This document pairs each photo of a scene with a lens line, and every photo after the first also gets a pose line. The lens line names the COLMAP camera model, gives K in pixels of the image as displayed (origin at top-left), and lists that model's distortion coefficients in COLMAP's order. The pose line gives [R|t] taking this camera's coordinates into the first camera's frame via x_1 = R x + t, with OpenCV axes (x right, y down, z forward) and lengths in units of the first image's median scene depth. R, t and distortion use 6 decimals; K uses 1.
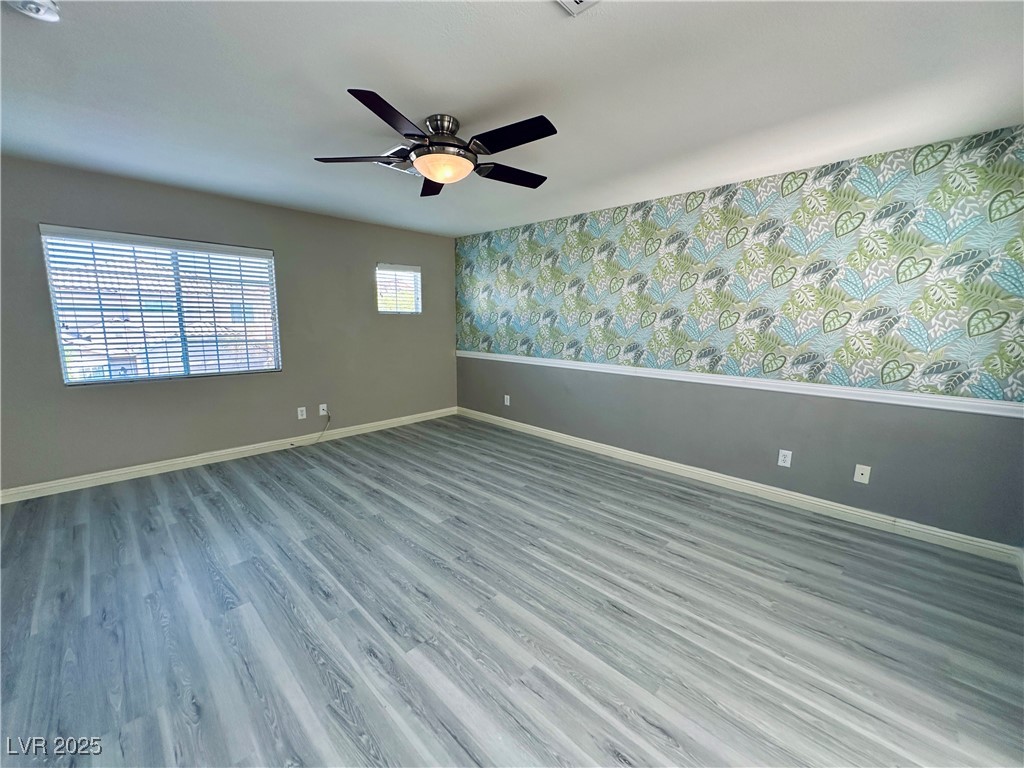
lens RADIAL K [[409.1, 0, 518.6], [0, 409.1, 393.8], [0, 0, 1]] dist [-0.002096, 0.000420]
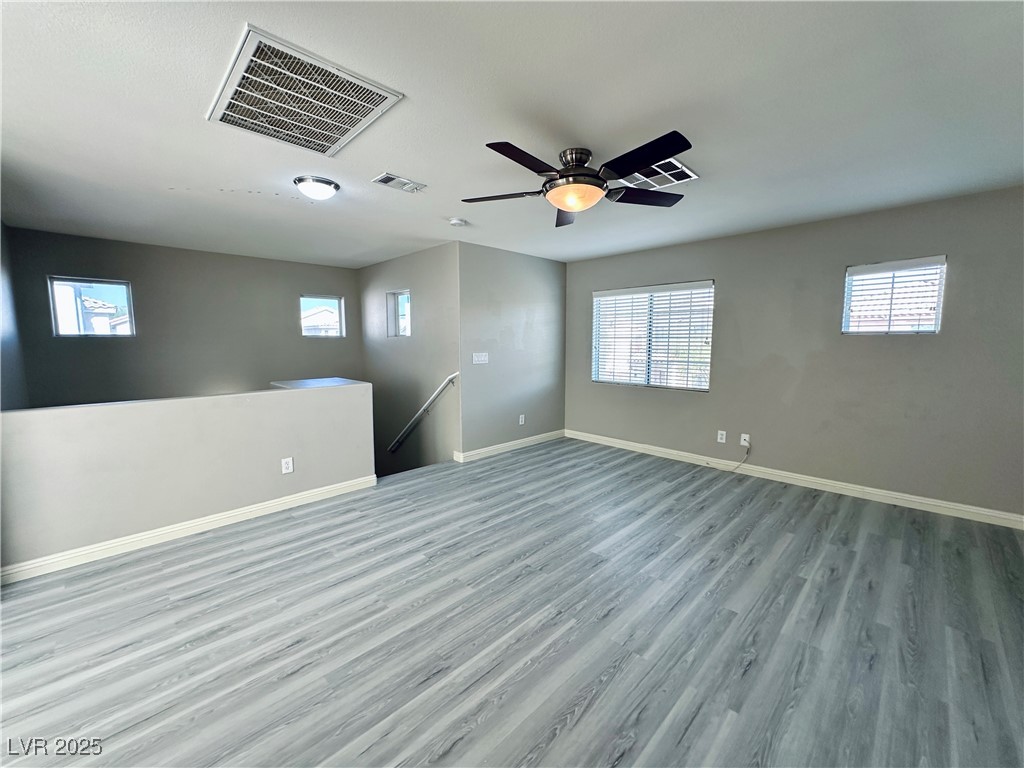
lens RADIAL K [[409.1, 0, 507.3], [0, 409.1, 395.2], [0, 0, 1]] dist [-0.002096, 0.000420]
pose [[-0.039878, 0.122098, -0.991717, 0.655558], [-0.177654, 0.975827, 0.127286, -0.120708], [0.983285, 0.181258, -0.017223, 0.678929]]
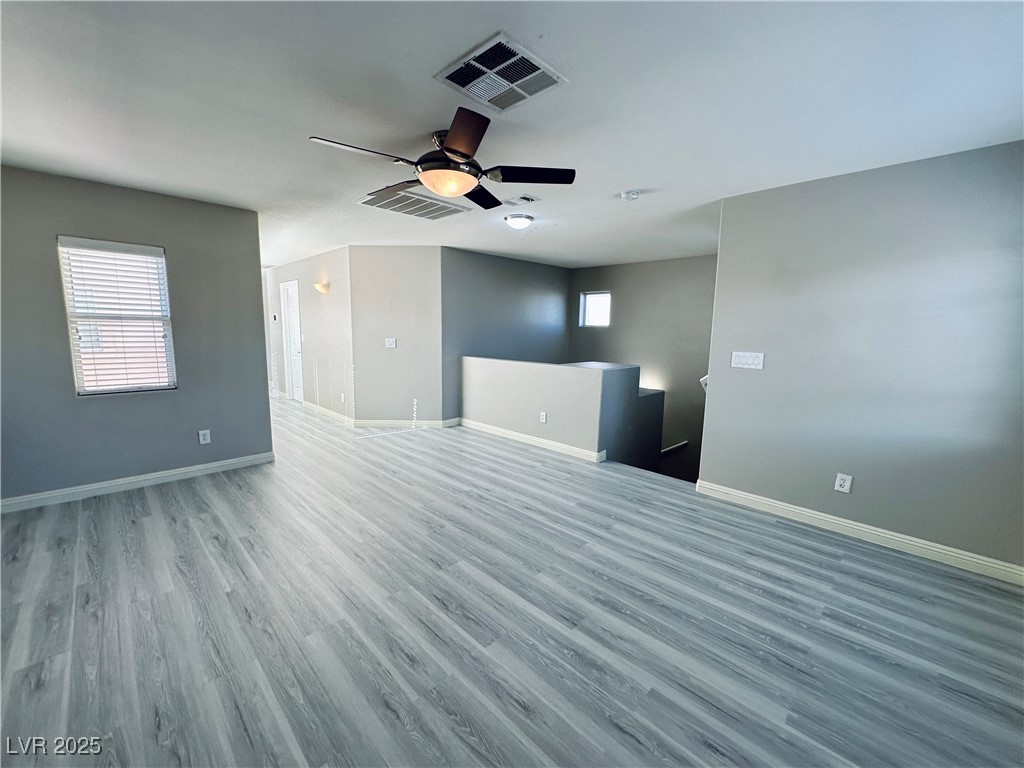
lens RADIAL K [[409.1, 0, 513.6], [0, 409.1, 374.7], [0, 0, 1]] dist [-0.002096, 0.000420]
pose [[-0.999402, -0.031567, 0.014135, -0.278173], [-0.026069, 0.956076, 0.291959, -0.298386], [-0.022730, 0.291416, -0.956326, 1.552507]]
